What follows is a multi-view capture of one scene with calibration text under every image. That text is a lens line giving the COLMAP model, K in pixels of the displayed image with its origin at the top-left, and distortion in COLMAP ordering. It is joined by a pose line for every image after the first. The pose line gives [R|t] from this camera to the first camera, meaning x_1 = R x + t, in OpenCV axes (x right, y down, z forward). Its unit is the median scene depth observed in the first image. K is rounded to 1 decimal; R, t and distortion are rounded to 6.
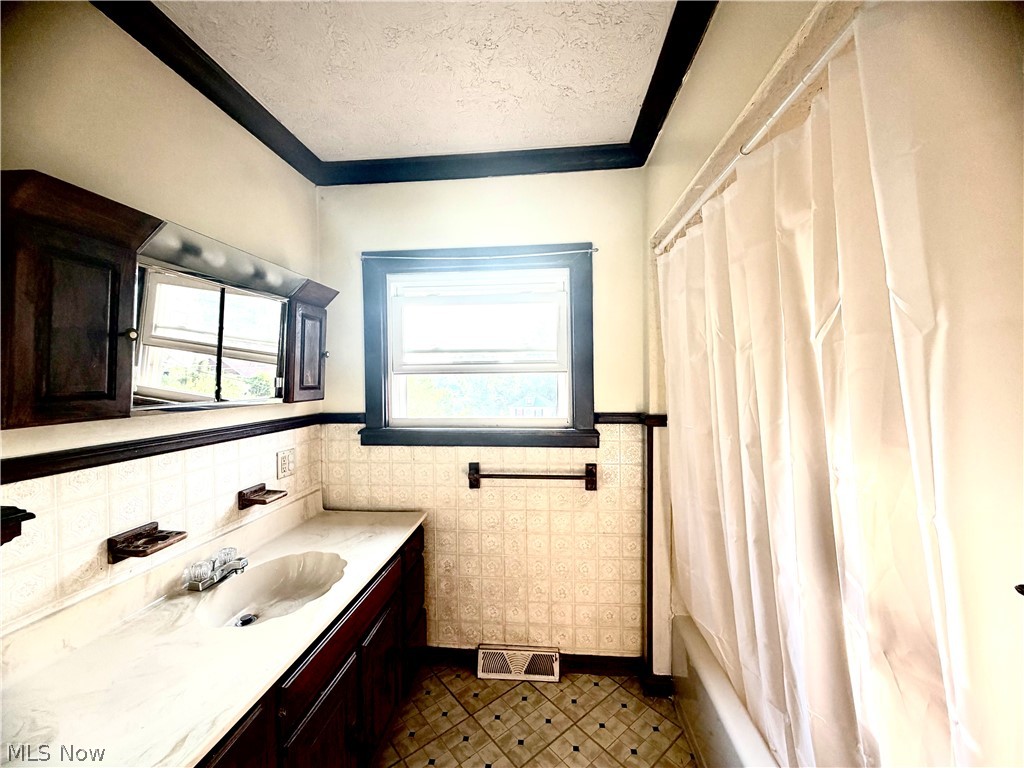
lens RADIAL K [[410.5, 0, 511.7], [0, 410.5, 384.4], [0, 0, 1]] dist [-0.000689, 0.000540]
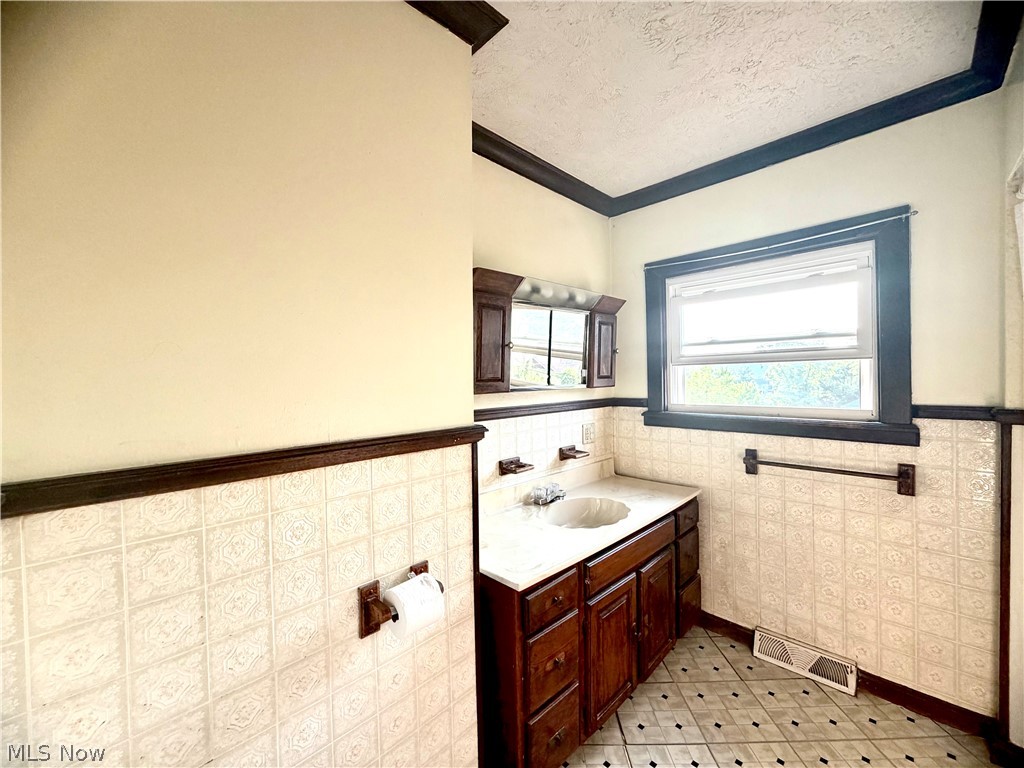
lens RADIAL K [[410.5, 0, 510.1], [0, 410.5, 383.6], [0, 0, 1]] dist [-0.000689, 0.000540]
pose [[0.771812, 0.003412, -0.635842, 0.104037], [0.004270, 0.999935, 0.010549, 0.013331], [0.635837, -0.010857, 0.771747, -0.194402]]
